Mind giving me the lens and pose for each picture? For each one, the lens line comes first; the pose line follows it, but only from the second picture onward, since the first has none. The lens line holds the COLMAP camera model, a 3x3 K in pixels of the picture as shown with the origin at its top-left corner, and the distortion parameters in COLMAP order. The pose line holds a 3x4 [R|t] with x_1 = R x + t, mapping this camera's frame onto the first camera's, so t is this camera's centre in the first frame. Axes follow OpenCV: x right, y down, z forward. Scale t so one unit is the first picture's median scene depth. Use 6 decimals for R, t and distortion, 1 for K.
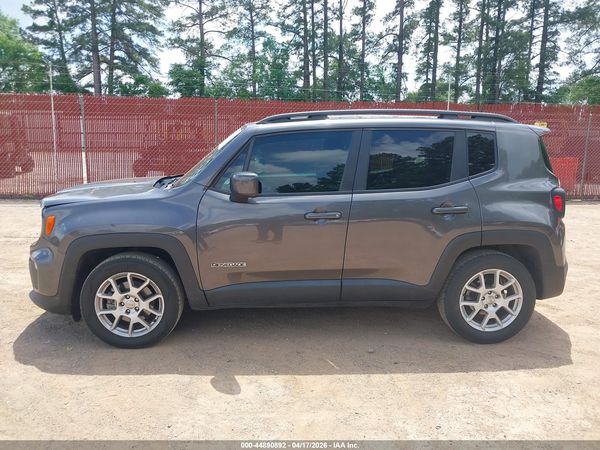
lens RADIAL K [[488.4, 0, 301.9], [0, 488.4, 225.3], [0, 0, 1]] dist [-0.004659, 0.001514]
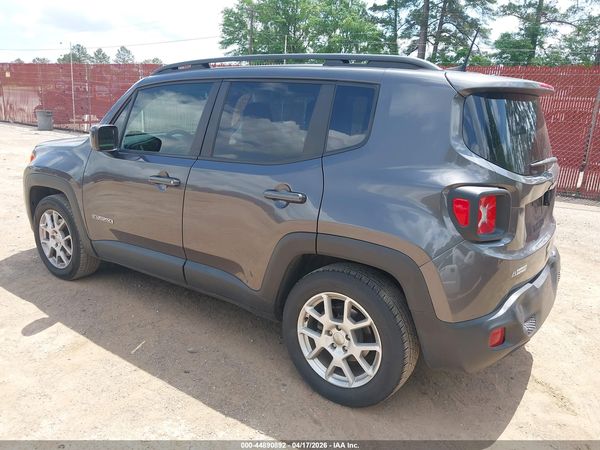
lens RADIAL K [[490.2, 0, 302.7], [0, 490.2, 225.3], [0, 0, 1]] dist [0.001775, -0.014797]
pose [[0.766826, 0.173937, -0.617838, 0.082670], [-0.147154, 0.984584, 0.094546, -0.006280], [0.624759, 0.018417, 0.780600, 0.049865]]
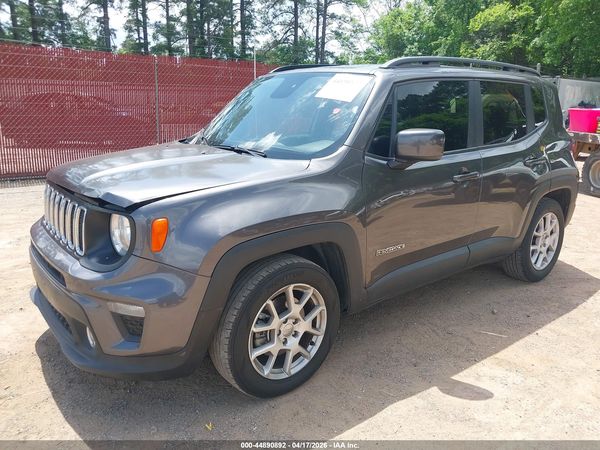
lens RADIAL K [[488.4, 0, 301.9], [0, 488.4, 225.3], [0, 0, 1]] dist [-0.004659, 0.001514]
pose [[0.814709, -0.140416, 0.562613, -0.075091], [0.101145, 0.989776, 0.100561, -0.005428], [-0.570981, -0.025022, 0.820582, 0.045927]]
